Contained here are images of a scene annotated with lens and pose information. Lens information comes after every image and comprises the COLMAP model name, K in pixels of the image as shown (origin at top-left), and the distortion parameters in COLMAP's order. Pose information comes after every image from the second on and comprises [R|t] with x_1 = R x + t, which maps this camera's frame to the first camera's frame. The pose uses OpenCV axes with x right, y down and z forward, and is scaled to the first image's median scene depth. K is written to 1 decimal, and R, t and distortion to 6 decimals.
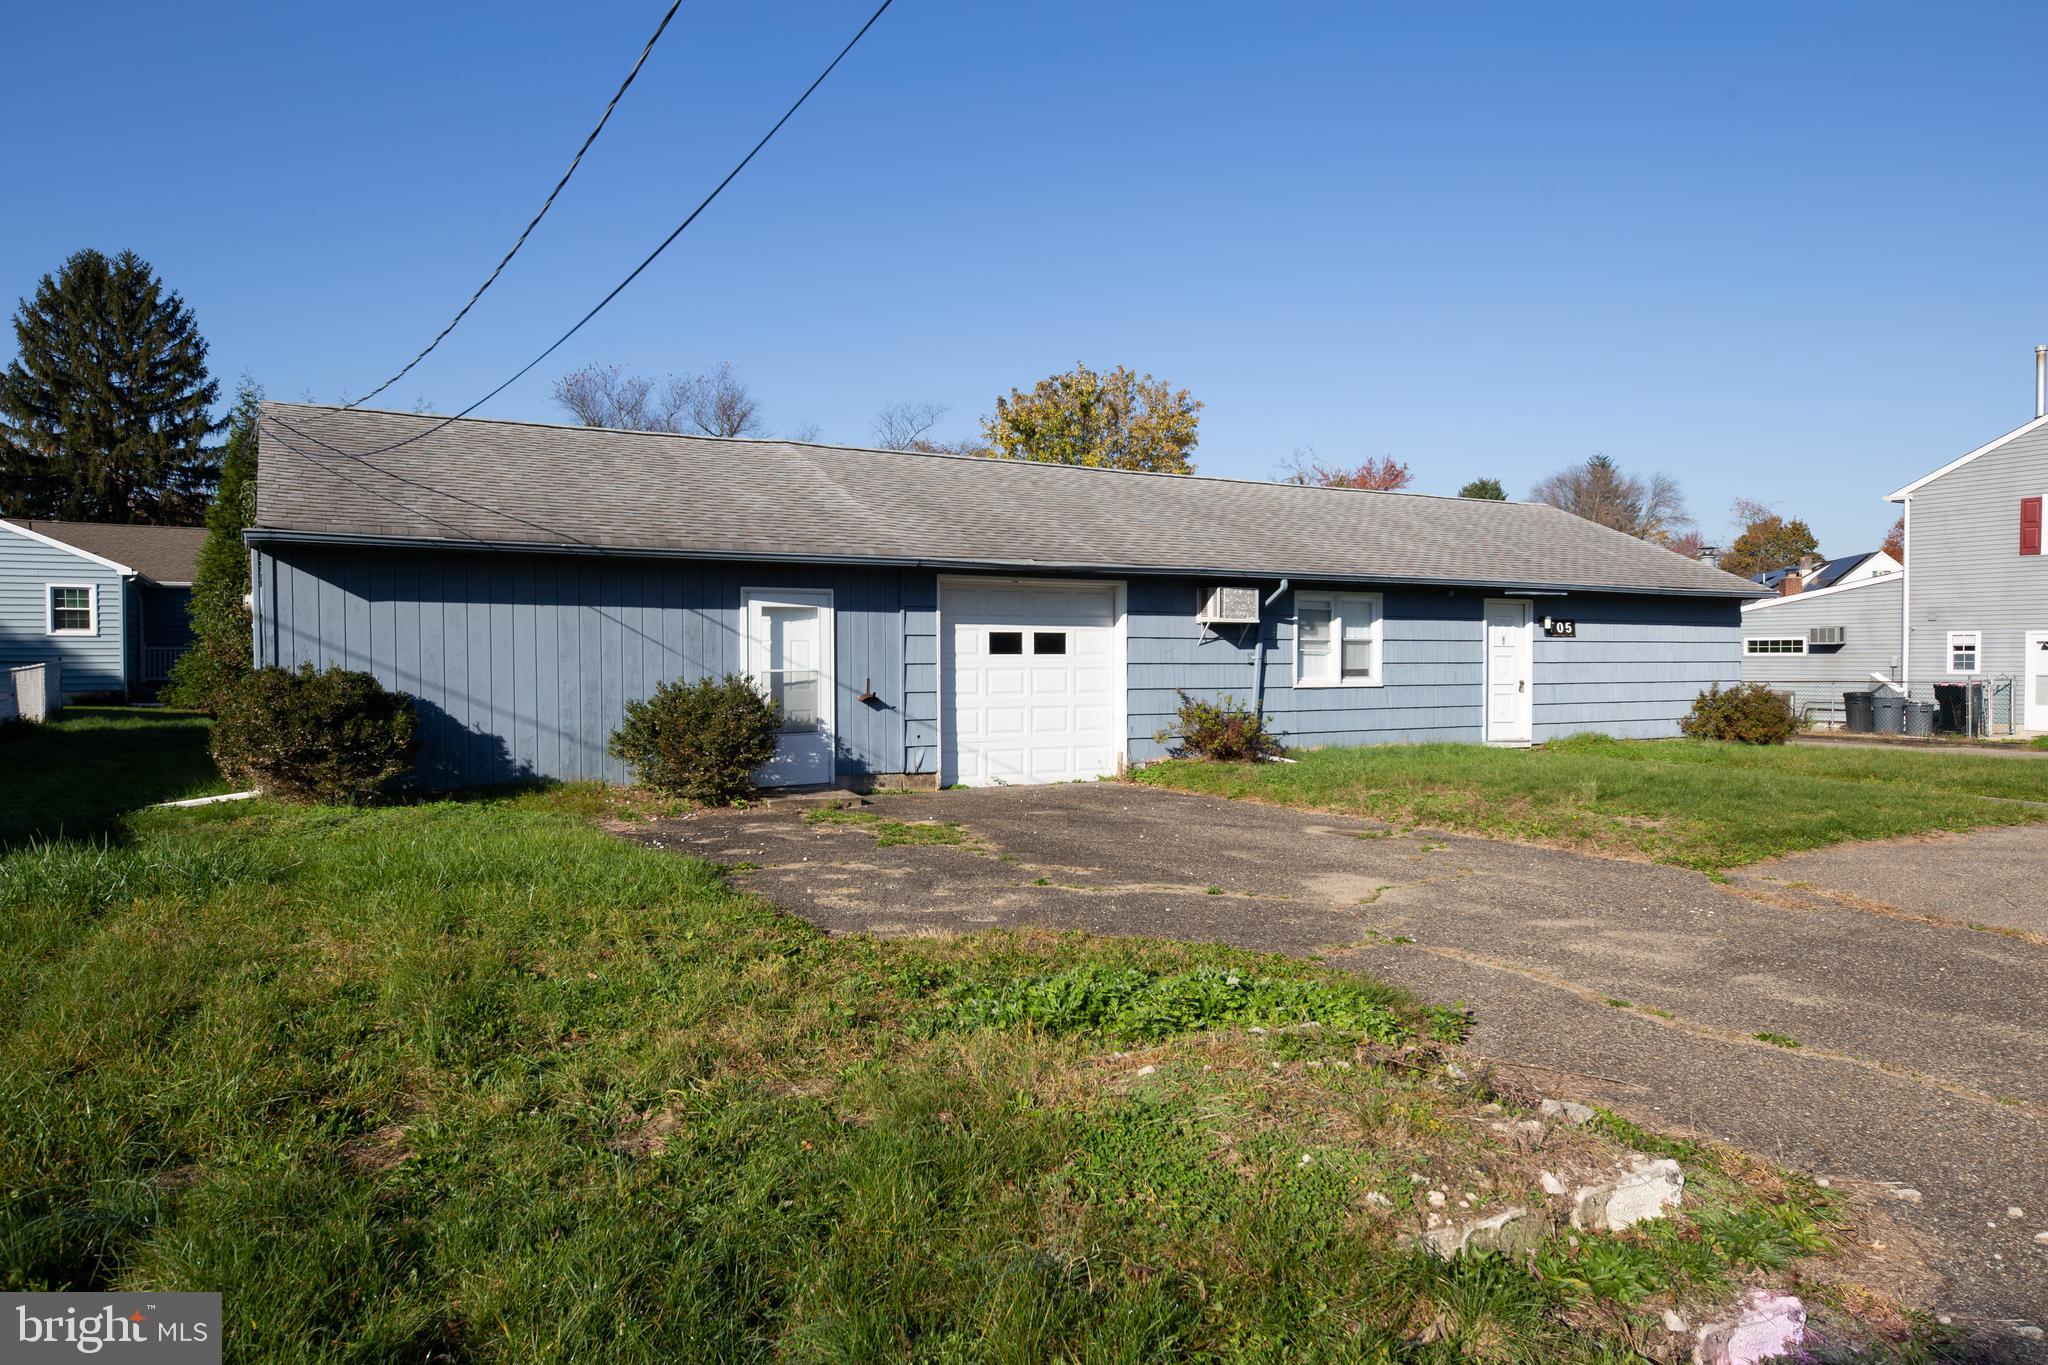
lens RADIAL K [[1324.5, 0, 1028.1], [0, 1324.5, 677.9], [0, 0, 1]] dist [-0.000757, 0.026185]
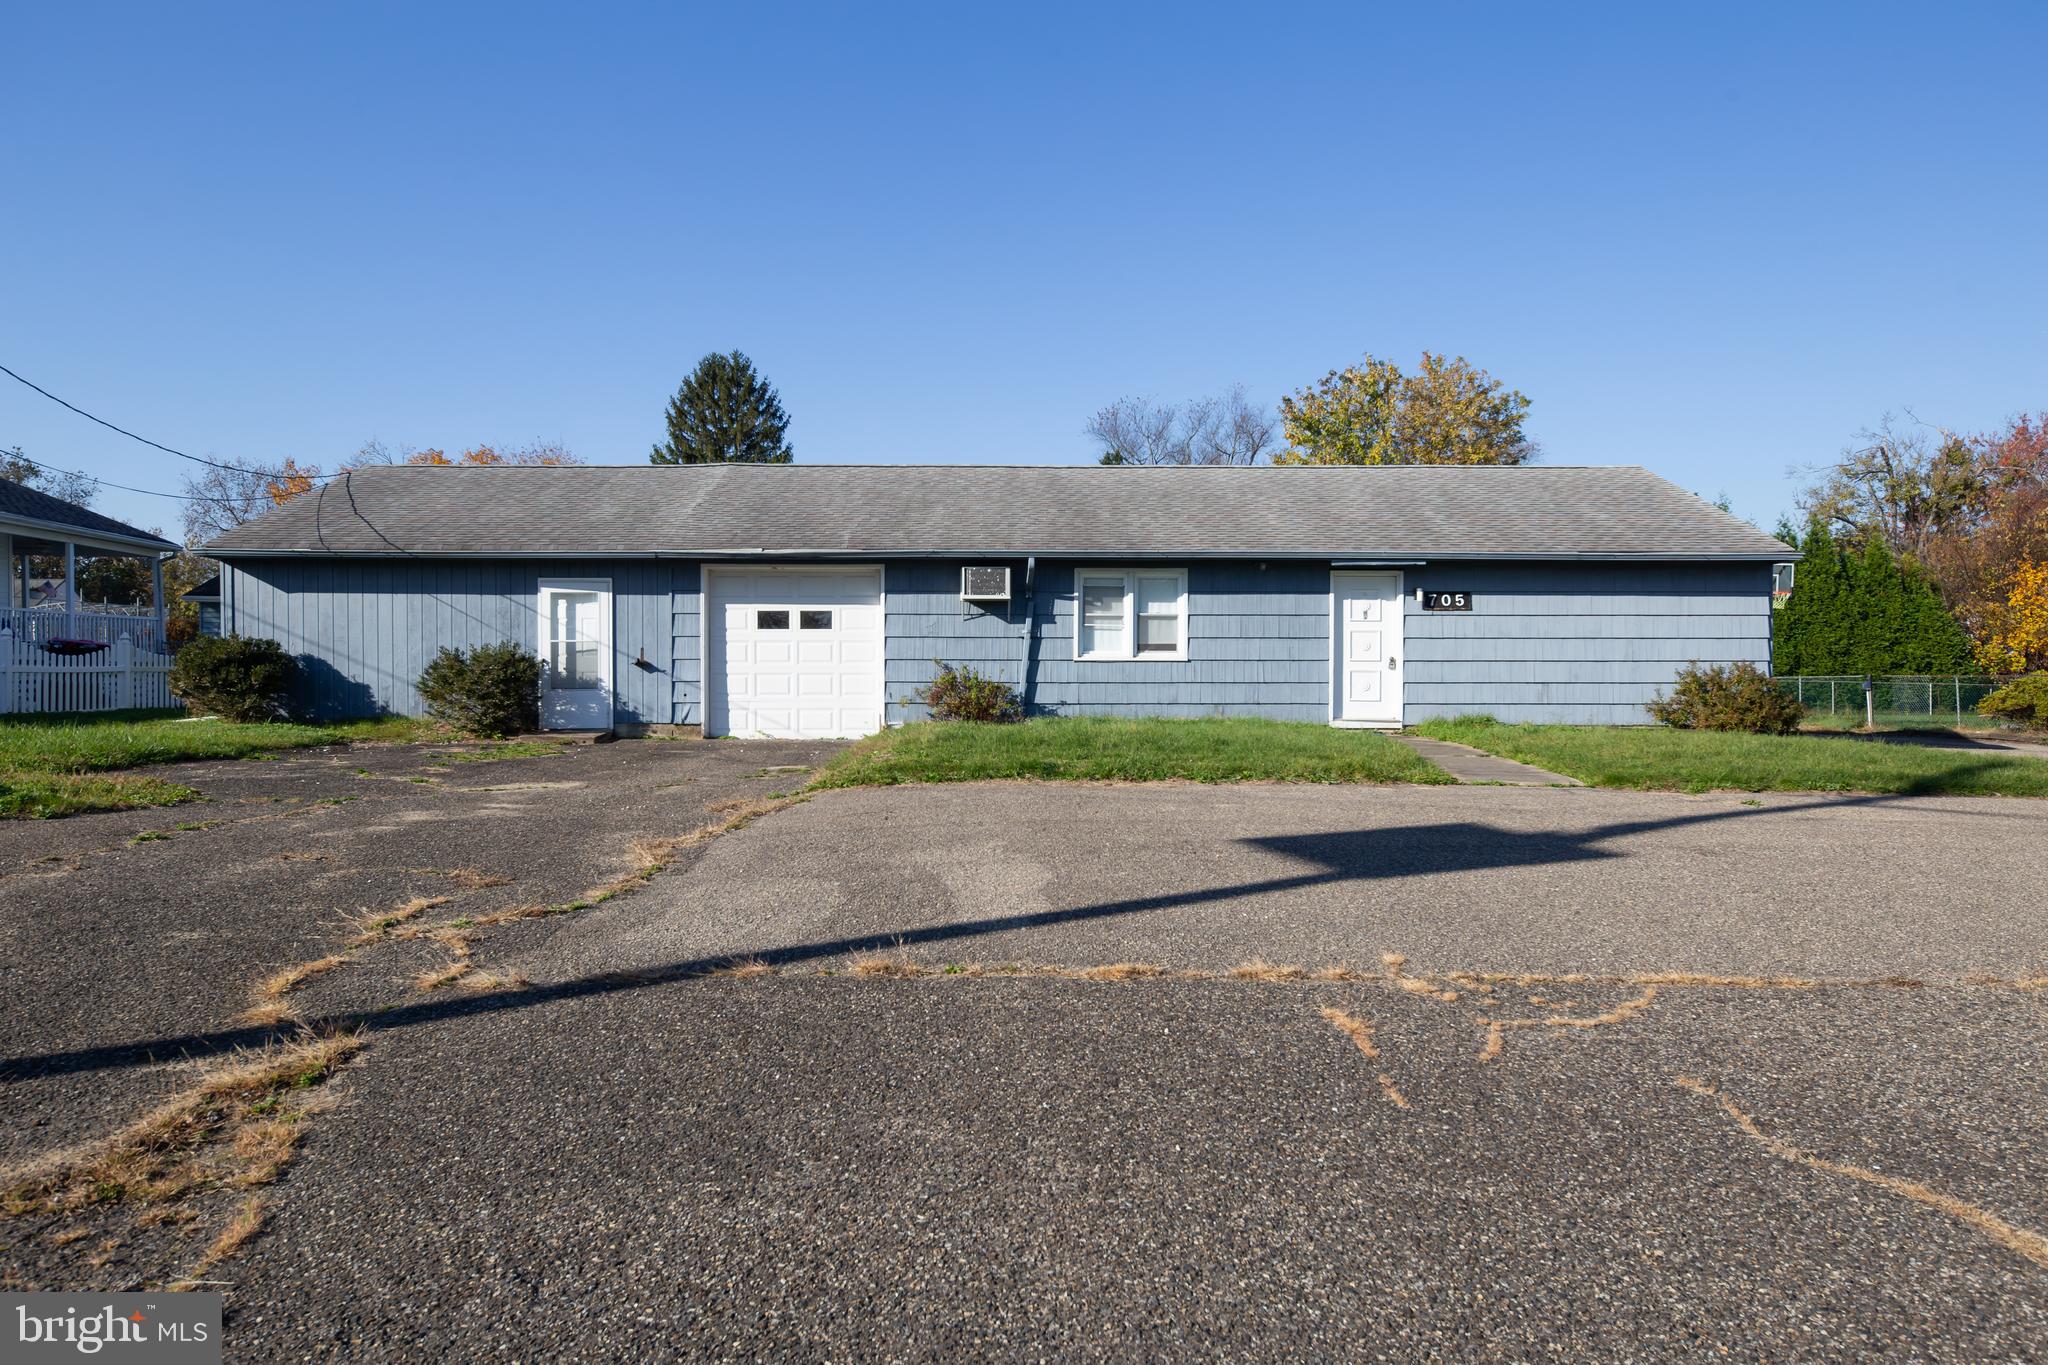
lens RADIAL K [[1324.5, 0, 1028.1], [0, 1324.5, 677.9], [0, 0, 1]] dist [-0.000757, 0.026185]
pose [[0.874628, 0.002778, -0.484786, 0.735624], [-0.009318, 0.999895, -0.011081, 0.035987], [0.484705, 0.014209, 0.874562, 0.063393]]
